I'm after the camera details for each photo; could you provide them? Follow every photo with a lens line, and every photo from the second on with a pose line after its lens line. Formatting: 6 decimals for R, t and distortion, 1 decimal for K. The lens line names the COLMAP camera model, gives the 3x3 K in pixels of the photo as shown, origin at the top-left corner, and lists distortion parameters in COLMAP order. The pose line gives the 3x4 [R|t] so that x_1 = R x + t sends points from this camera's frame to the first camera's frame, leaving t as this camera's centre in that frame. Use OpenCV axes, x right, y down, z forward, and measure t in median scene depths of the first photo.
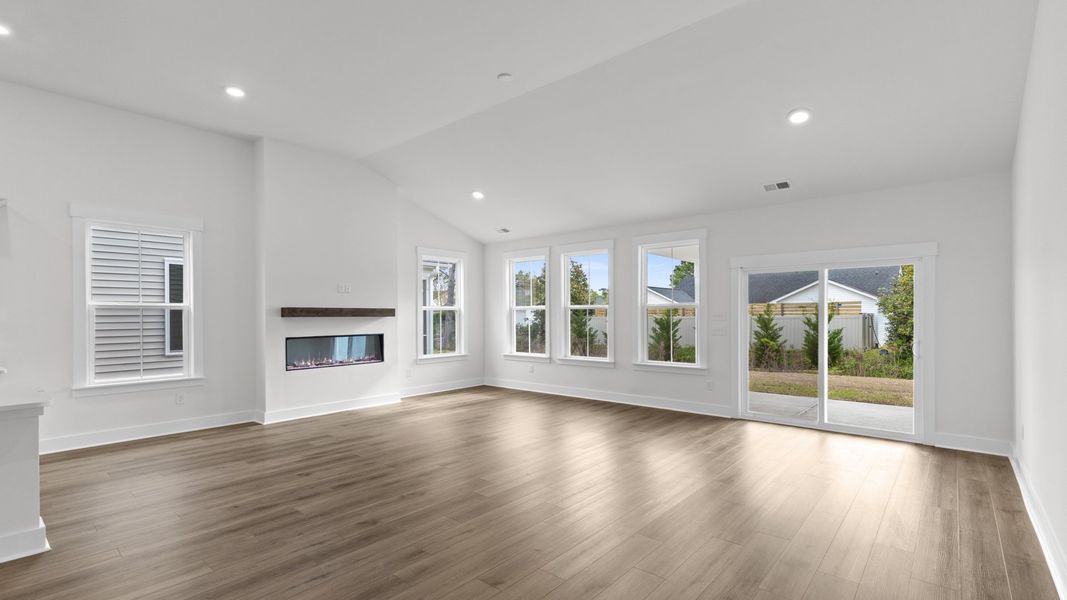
lens RADIAL K [[478.7, 0, 532.7], [0, 478.7, 316.5], [0, 0, 1]] dist [0.015904, 0.000144]
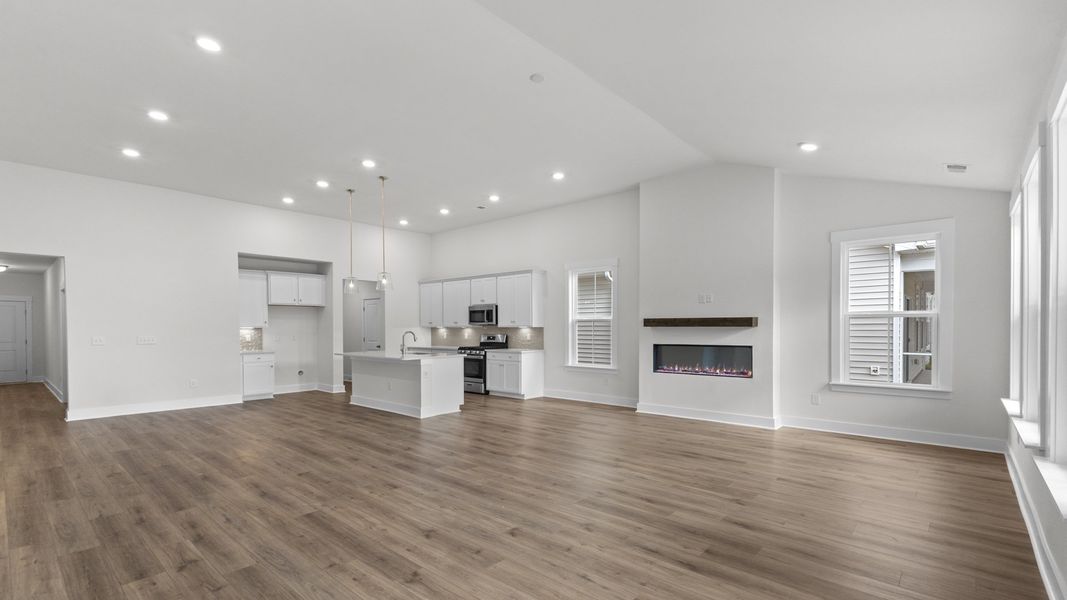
lens RADIAL K [[470.4, 0, 540.7], [0, 470.4, 333.0], [0, 0, 1]] dist [0.015462, -0.000022]
pose [[0.012475, 0.017838, -0.999763, 0.497173], [0.001031, 0.999840, 0.017852, -0.003319], [0.999922, -0.001254, 0.012454, 0.546220]]
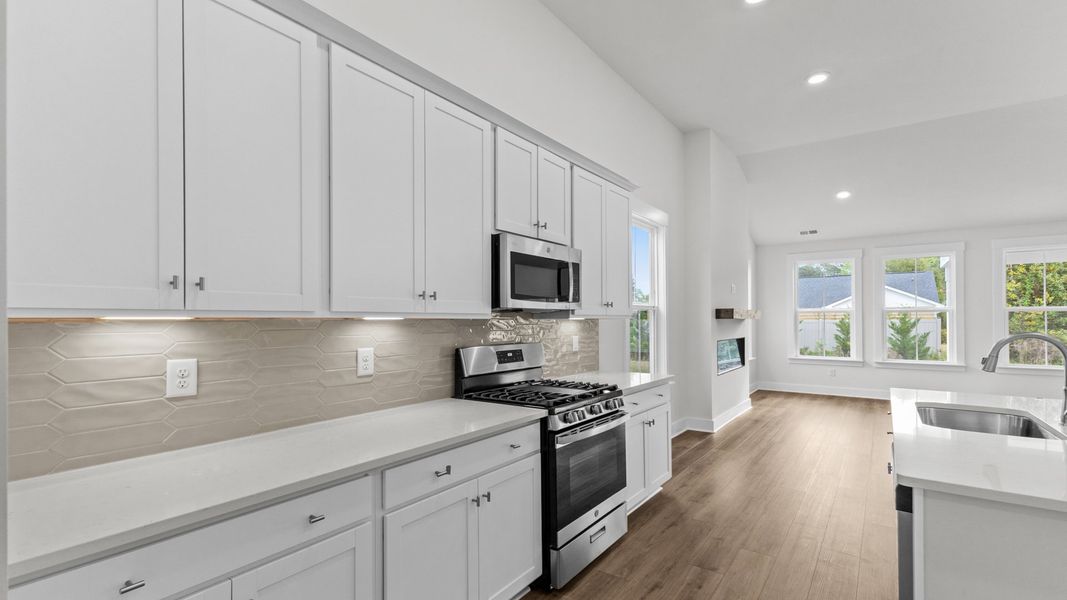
lens RADIAL K [[478.7, 0, 532.7], [0, 478.7, 316.5], [0, 0, 1]] dist [0.015904, 0.000144]
pose [[0.996200, 0.003616, 0.087017, -0.739634], [-0.002852, 0.999956, -0.008895, 0.004572], [-0.087046, 0.008613, 0.996167, 0.067980]]
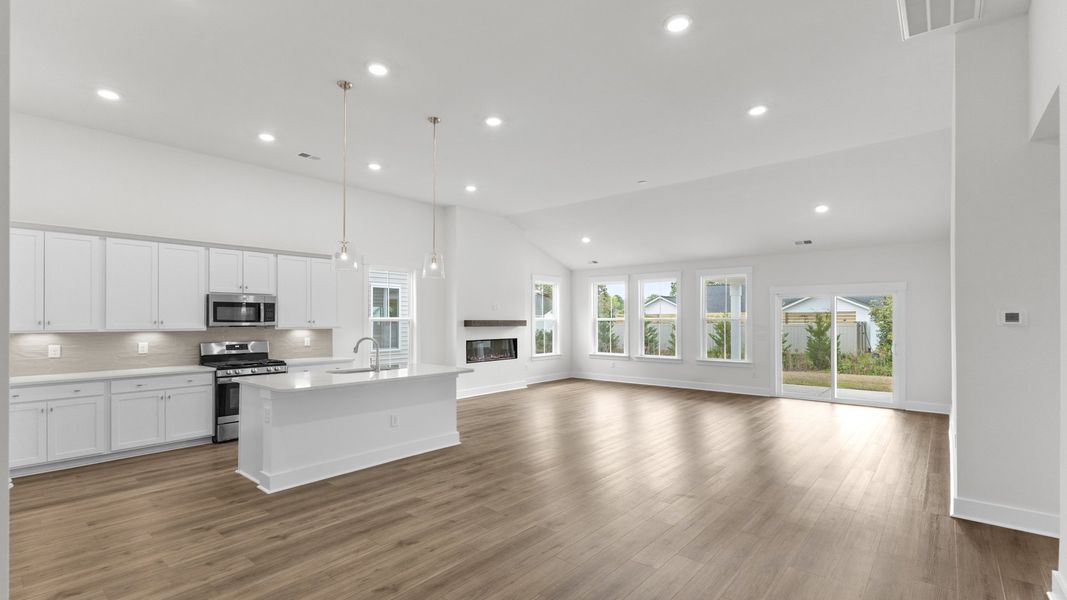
lens RADIAL K [[478.7, 0, 532.7], [0, 478.7, 316.5], [0, 0, 1]] dist [0.015904, 0.000144]
pose [[0.999945, 0.003108, 0.009967, -0.251990], [-0.003002, 0.999939, -0.010620, -0.011474], [-0.009999, 0.010589, 0.999894, -0.354893]]
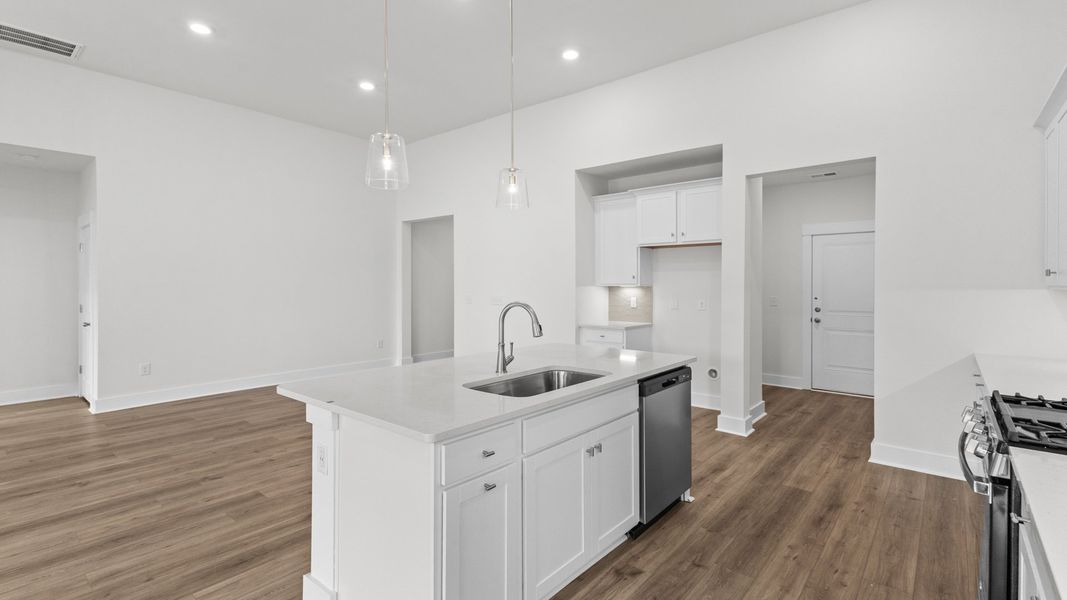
lens RADIAL K [[491.3, 0, 535.3], [0, 491.3, 285.3], [0, 0, 1]] dist [0.030325, 0.000090]
pose [[-0.999861, 0.007533, -0.014841, -0.470247], [0.007455, 0.999958, 0.005315, -0.002577], [0.014880, 0.005204, -0.999876, 0.604040]]
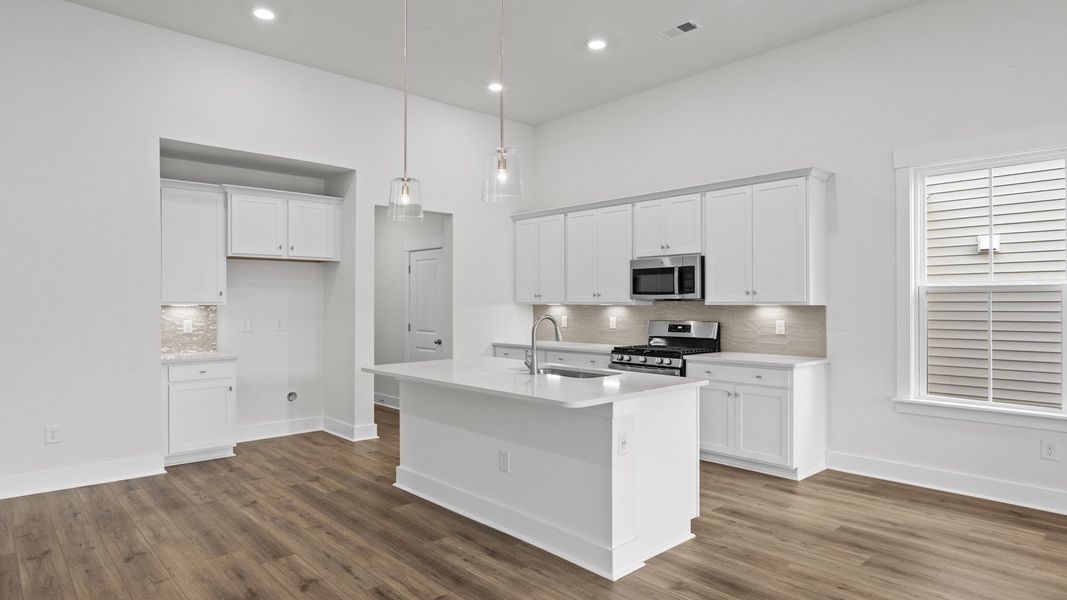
lens RADIAL K [[602.0, 0, 533.5], [0, 602.0, 300.0], [0, 0, 1]] dist [-0.002805, -0.000314]
pose [[-0.103526, 0.000013, -0.994627, 0.015767], [-0.001338, 0.999999, 0.000153, -0.002463], [0.994626, 0.001346, -0.103526, 0.333206]]
